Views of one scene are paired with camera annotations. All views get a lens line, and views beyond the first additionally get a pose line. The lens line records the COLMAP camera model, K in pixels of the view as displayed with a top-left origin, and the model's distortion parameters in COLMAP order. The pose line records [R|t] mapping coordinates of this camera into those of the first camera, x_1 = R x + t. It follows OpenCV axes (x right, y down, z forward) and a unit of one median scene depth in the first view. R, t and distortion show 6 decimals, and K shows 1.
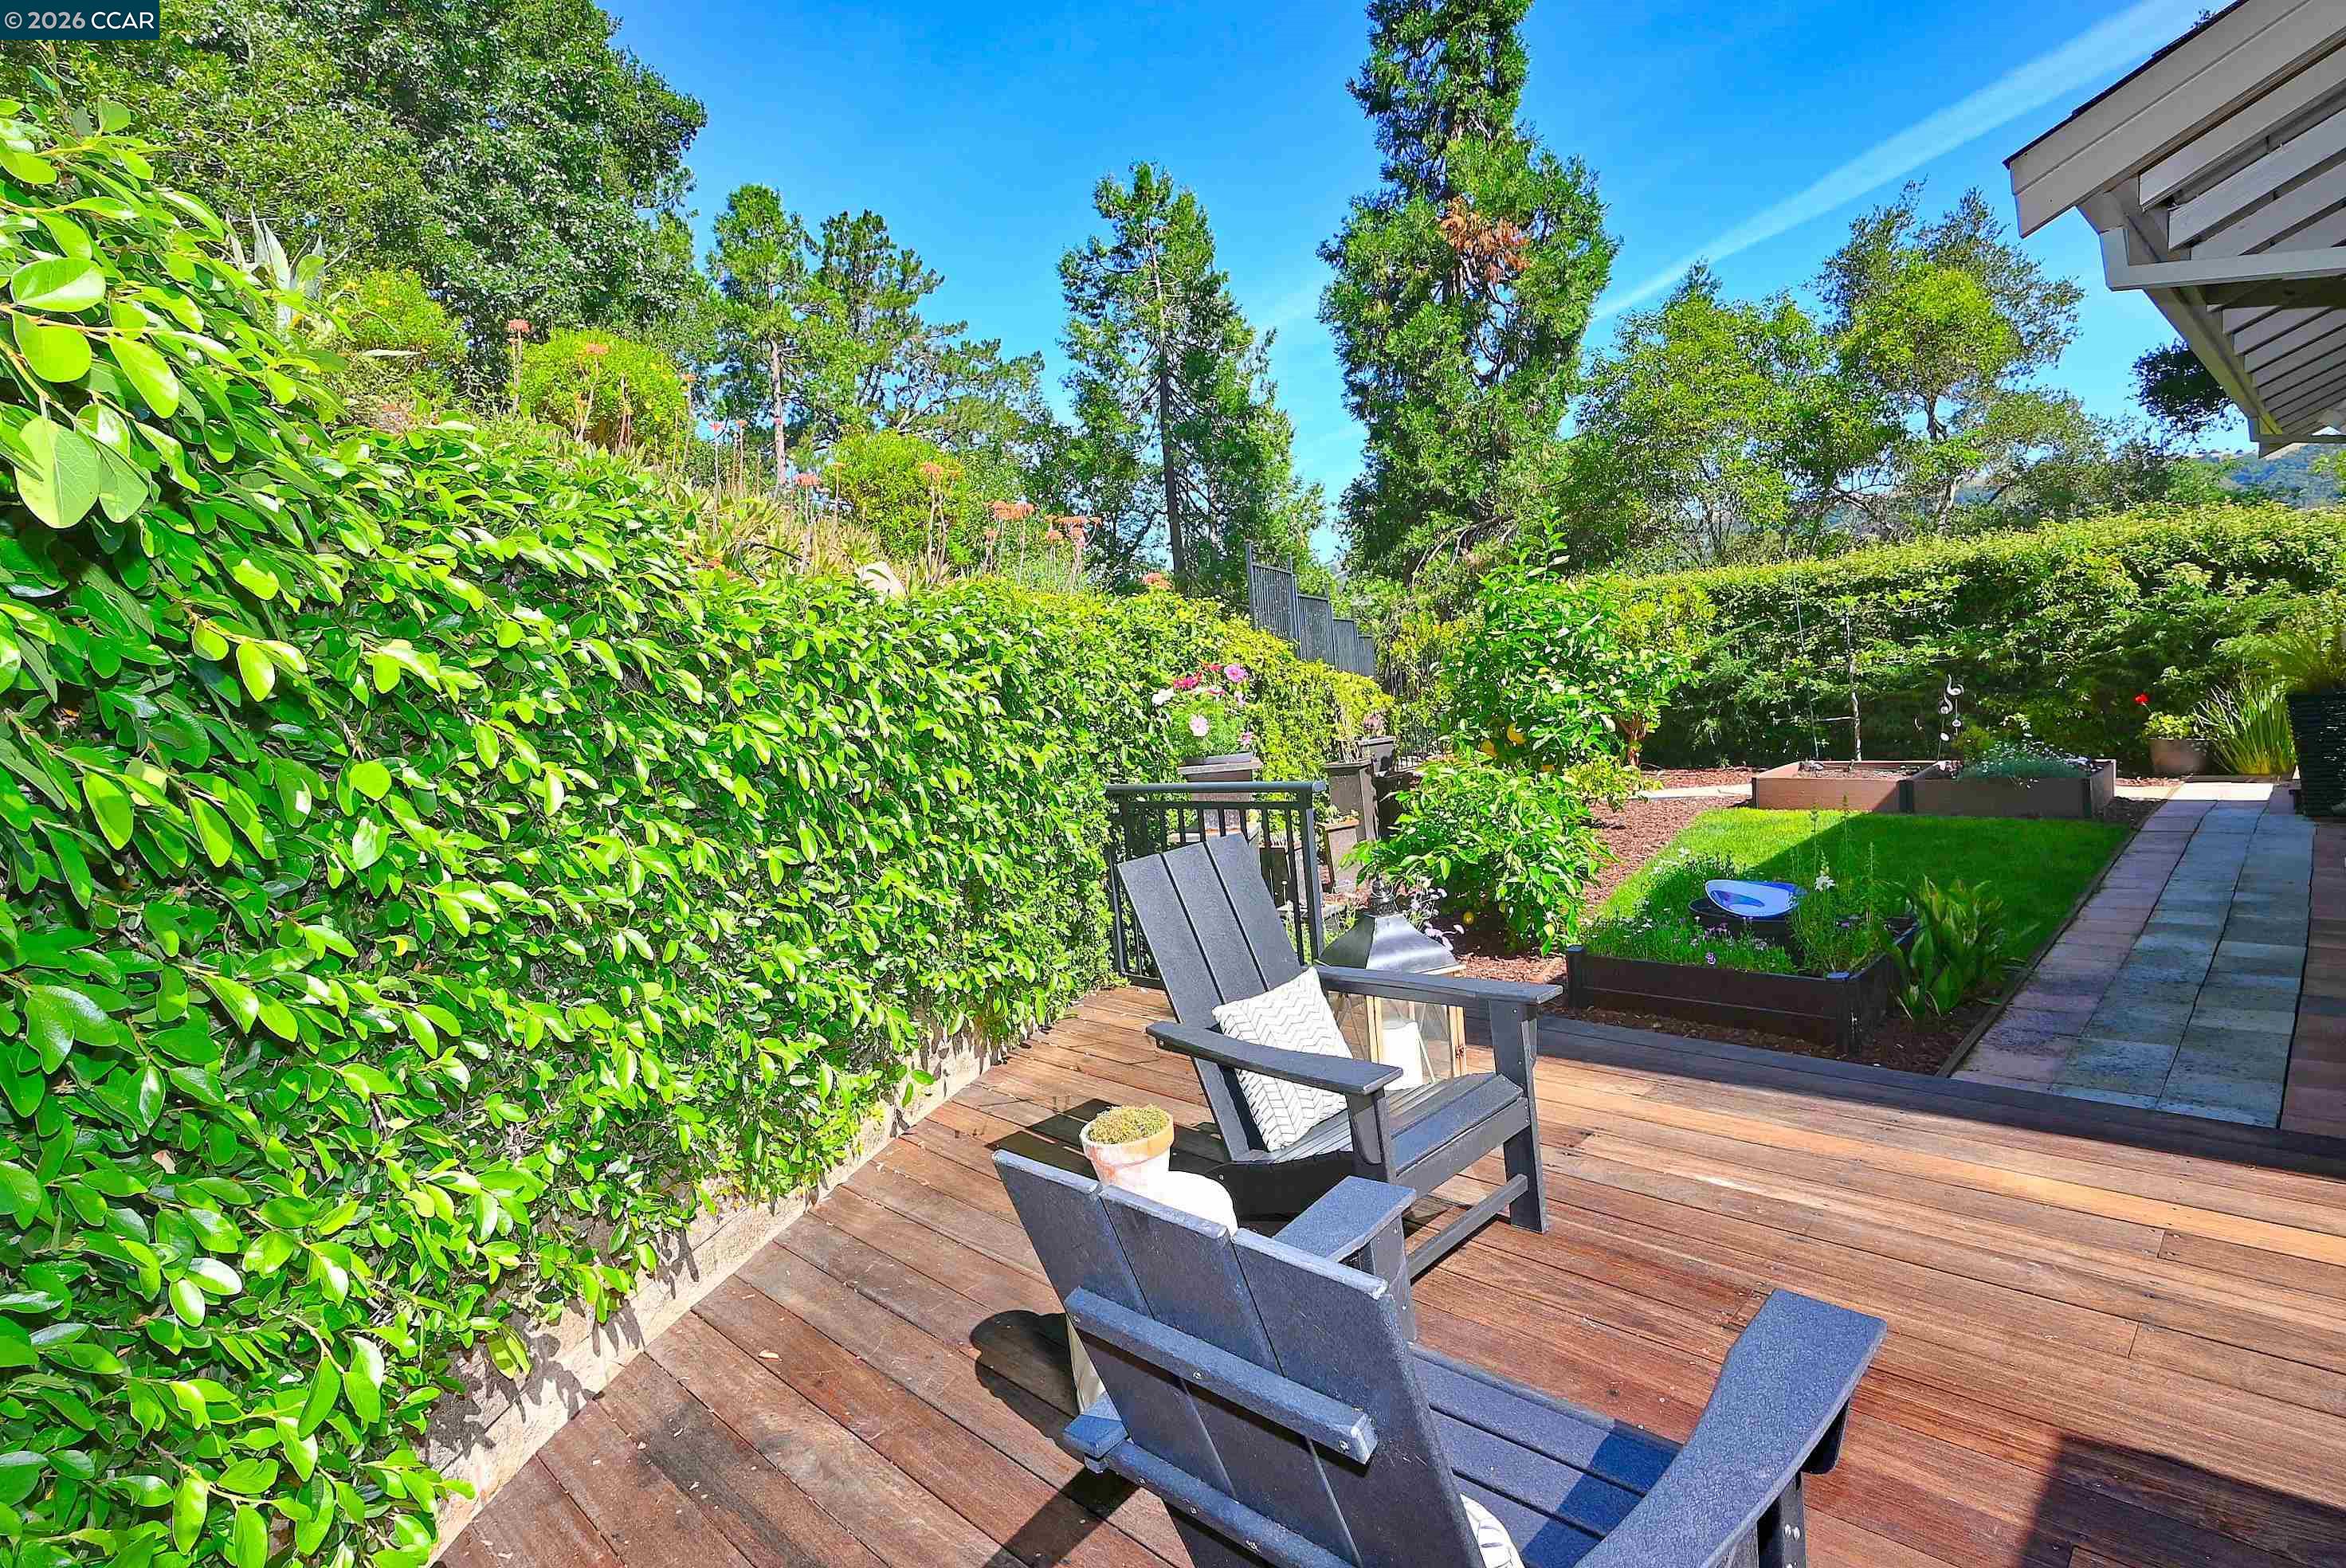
lens RADIAL K [[1190.4, 0, 1174.5], [0, 1190.4, 781.0], [0, 0, 1]] dist [-0.000426, 0.002216]
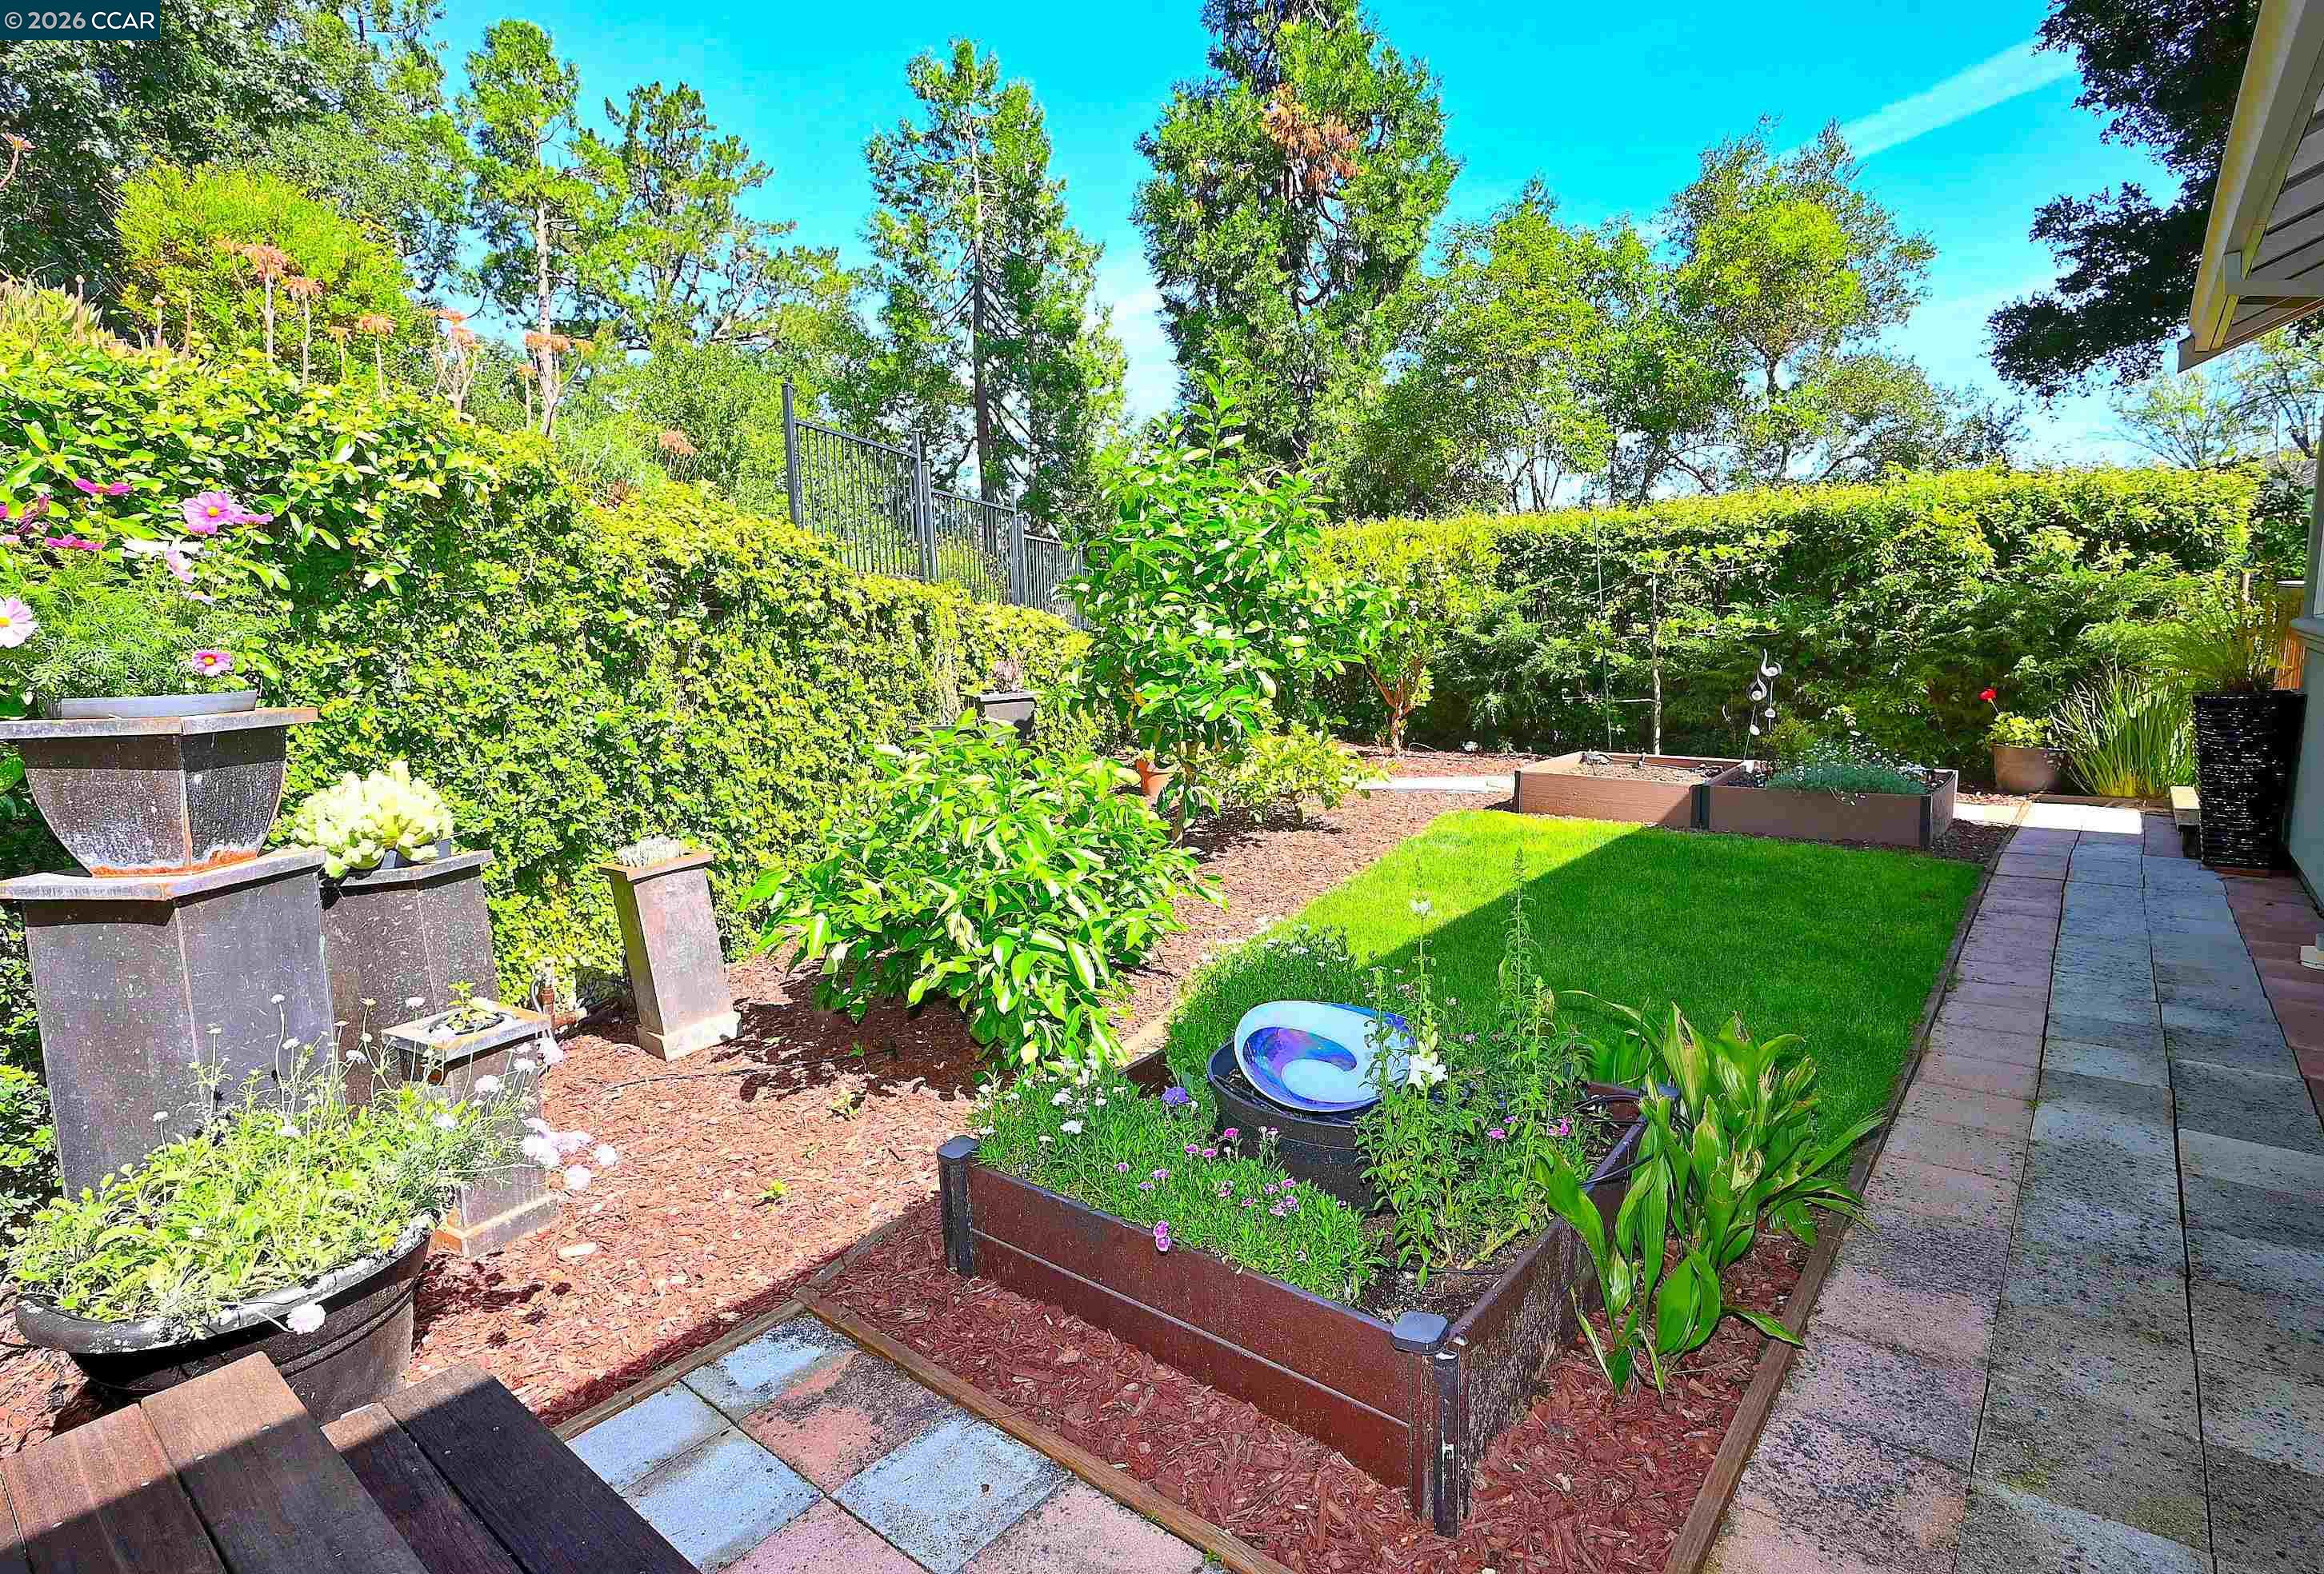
lens RADIAL K [[1202.1, 0, 1162.0], [0, 1202.1, 787.0], [0, 0, 1]] dist [0.001417, 0.000907]
pose [[0.992742, 0.044119, 0.111876, 0.147611], [-0.048744, 0.998052, 0.038943, -0.009826], [-0.109940, -0.044114, 0.992959, 0.218243]]
